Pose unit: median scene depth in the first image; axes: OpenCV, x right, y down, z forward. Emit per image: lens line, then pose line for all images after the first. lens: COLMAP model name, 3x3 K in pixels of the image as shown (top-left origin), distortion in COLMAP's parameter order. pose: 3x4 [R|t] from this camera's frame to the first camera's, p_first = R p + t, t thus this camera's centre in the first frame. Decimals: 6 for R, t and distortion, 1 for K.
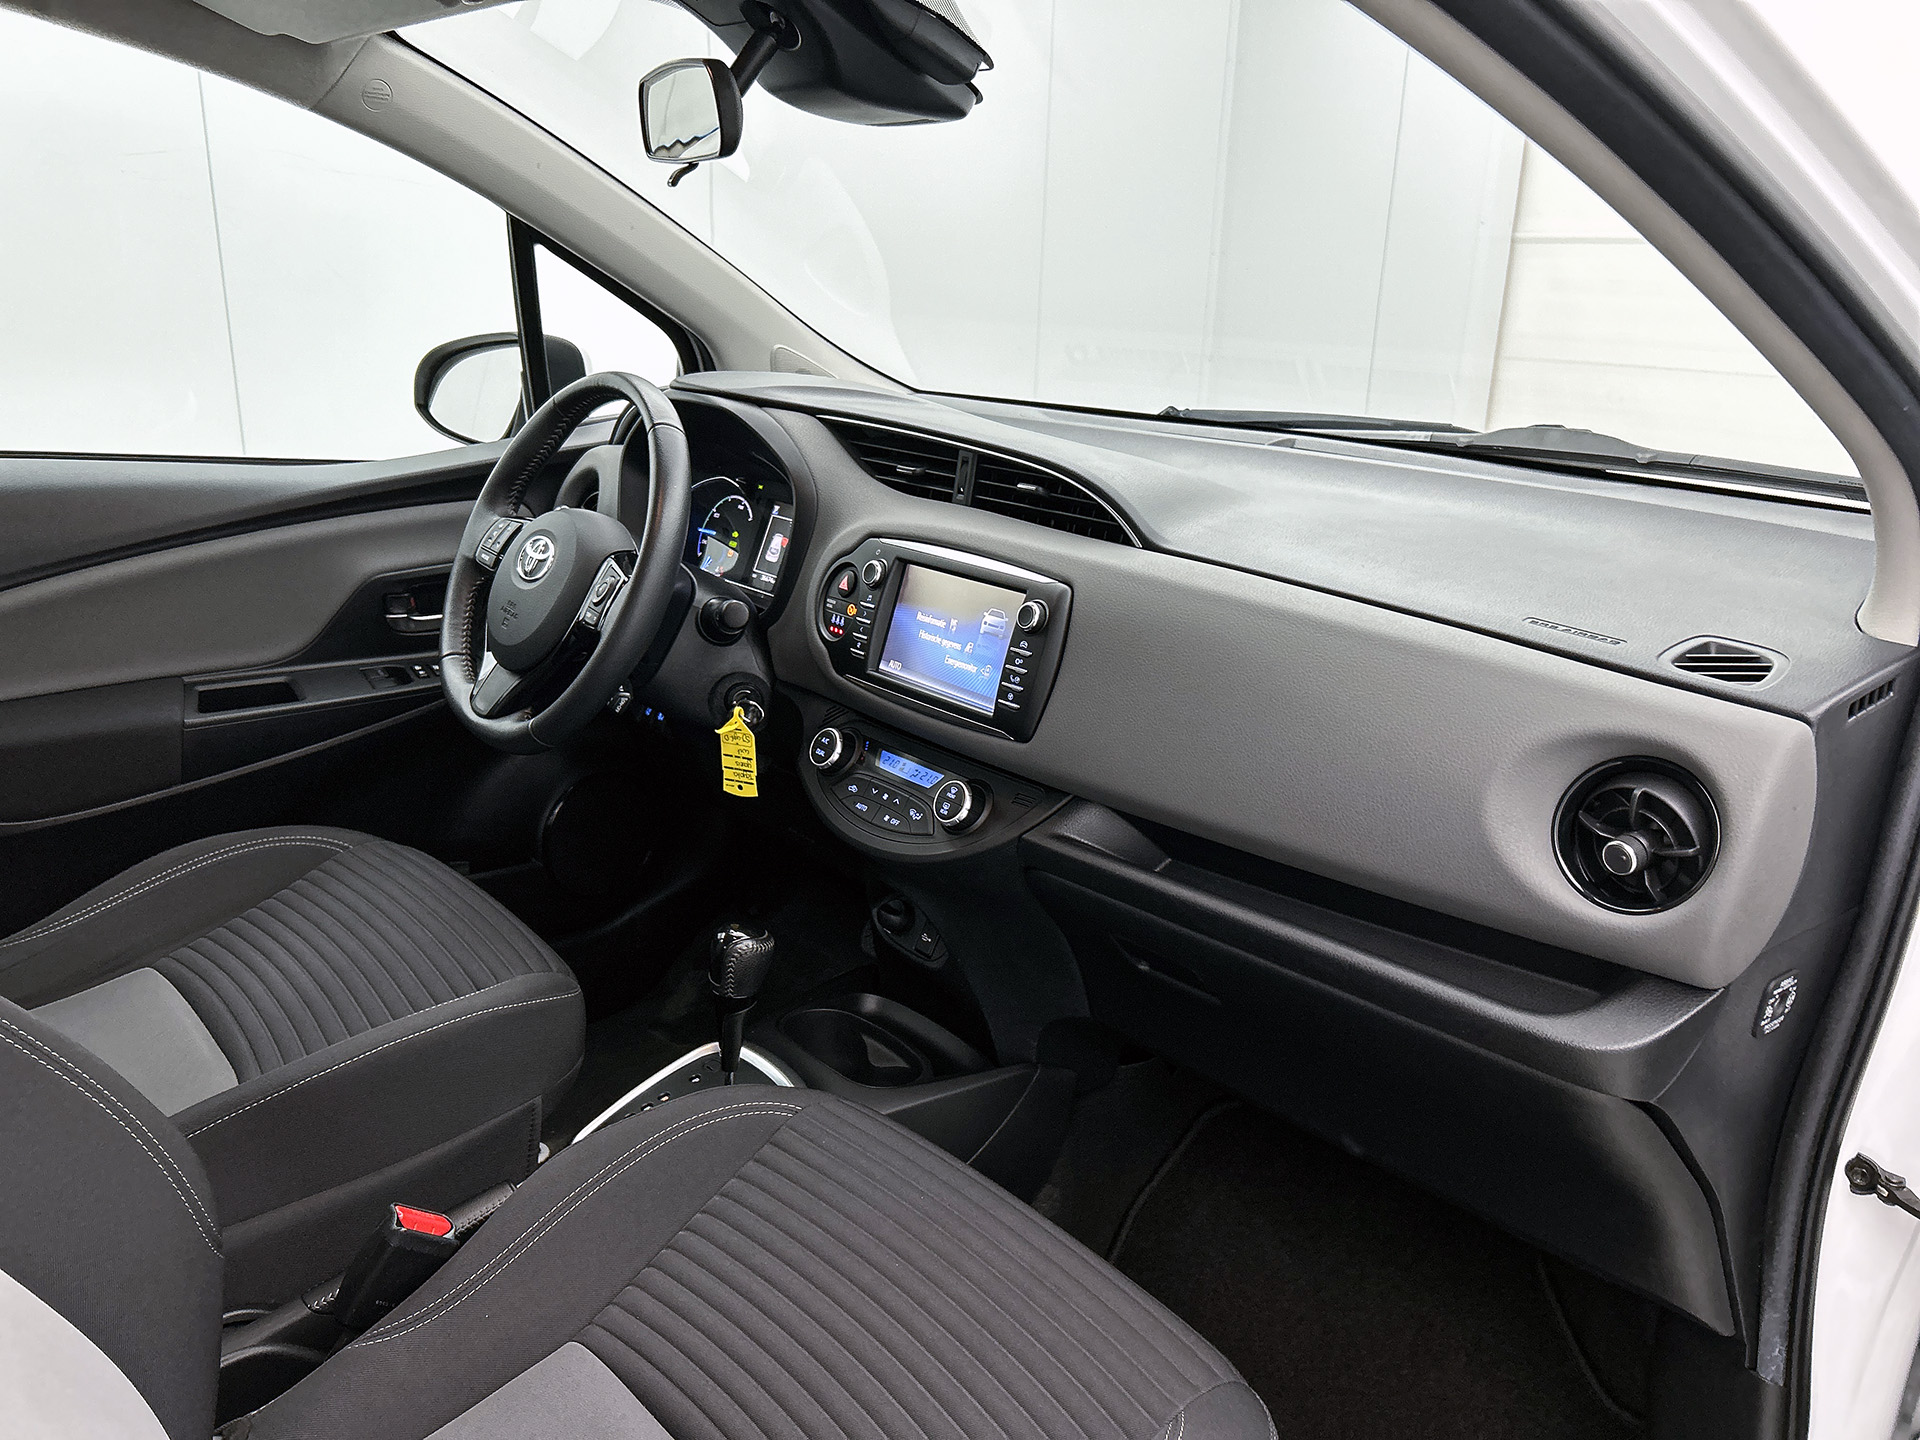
lens RADIAL K [[1456.5, 0, 948.2], [0, 1456.5, 728.6], [0, 0, 1]] dist [0.025133, -0.026264]
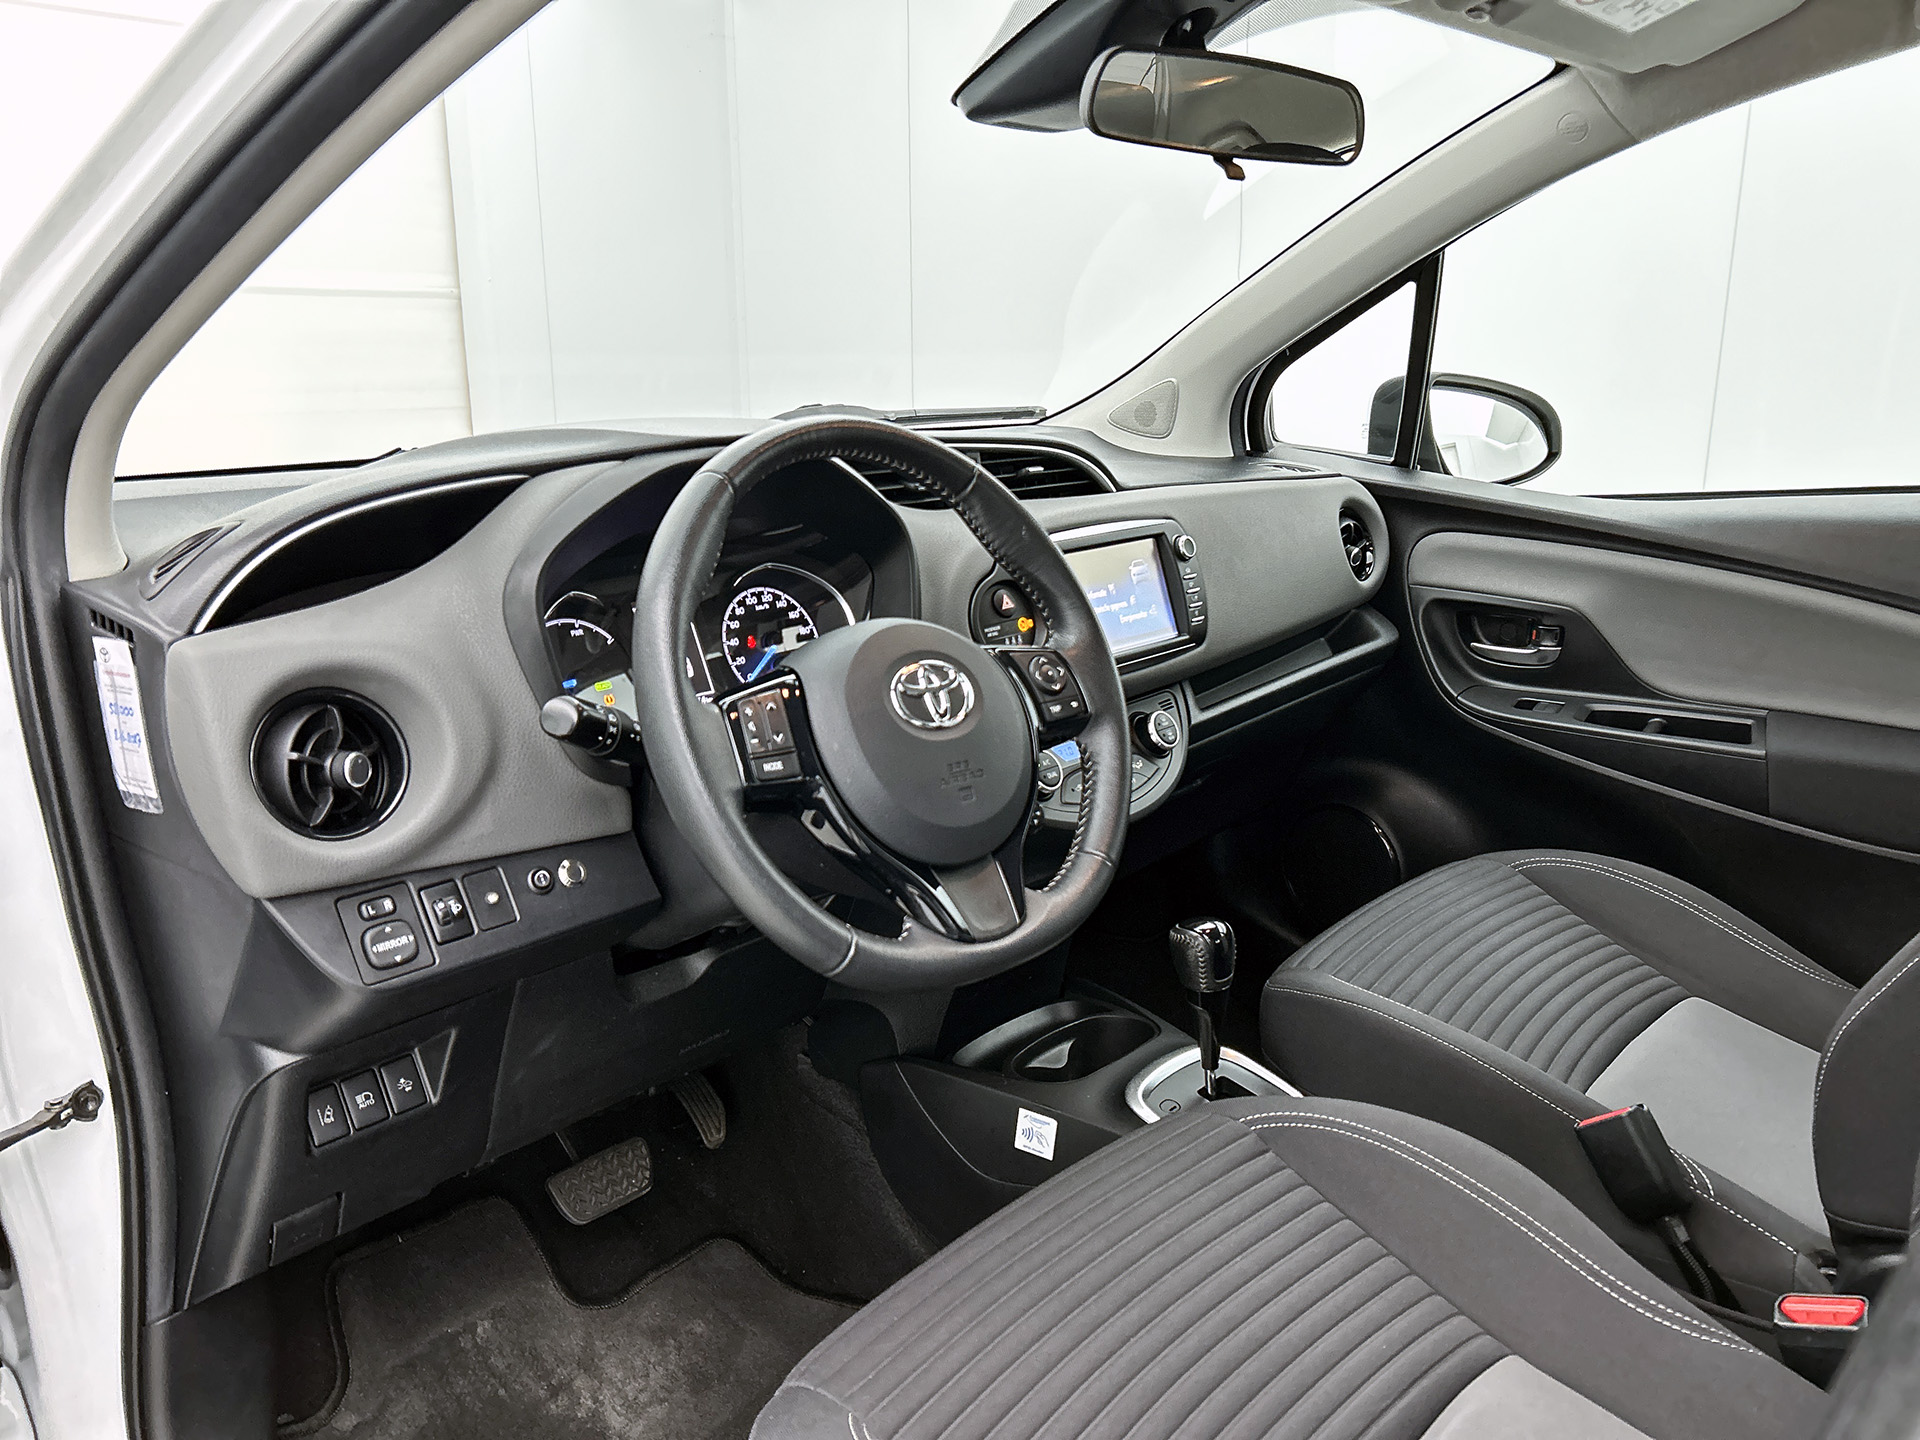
lens RADIAL K [[1456.5, 0, 950.3], [0, 1456.5, 719.1], [0, 0, 1]] dist [0.025133, -0.026264]
pose [[-0.122030, -0.267834, 0.955706, -1.010210], [0.310568, 0.904245, 0.293067, -0.326136], [-0.942686, 0.332574, -0.027164, 1.109820]]
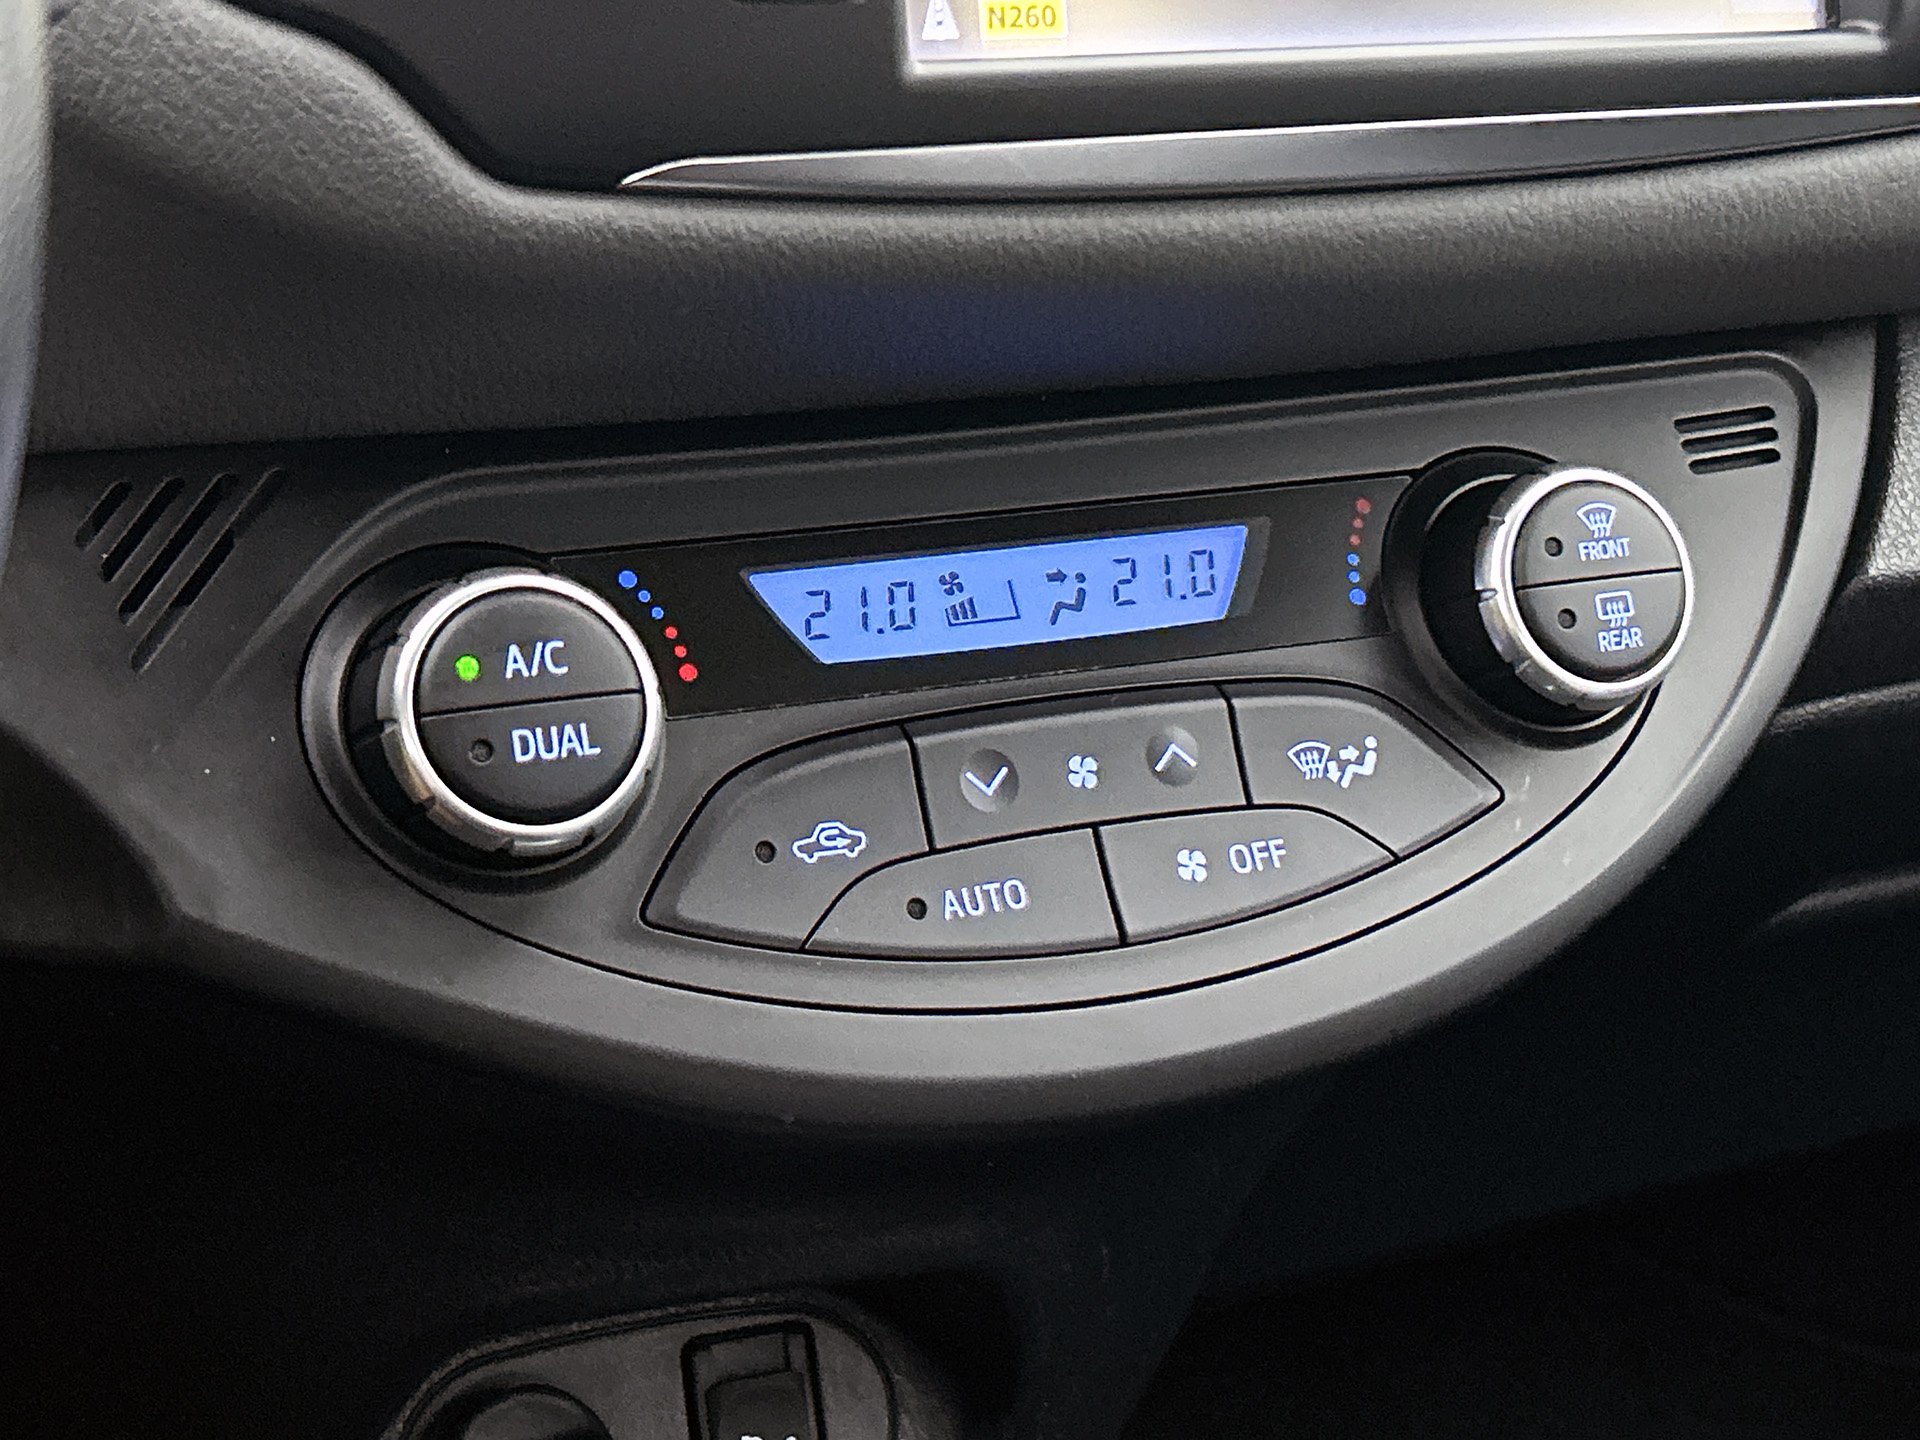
lens RADIAL K [[3306.5, 0, 950.6], [0, 3306.5, 724.8], [0, 0, 1]] dist [0.098168, 0.000000]
pose [[0.244254, -0.385183, 0.889929, -0.389749], [0.230971, 0.914423, 0.332391, -0.091767], [-0.941803, 0.124360, 0.312318, 0.881526]]
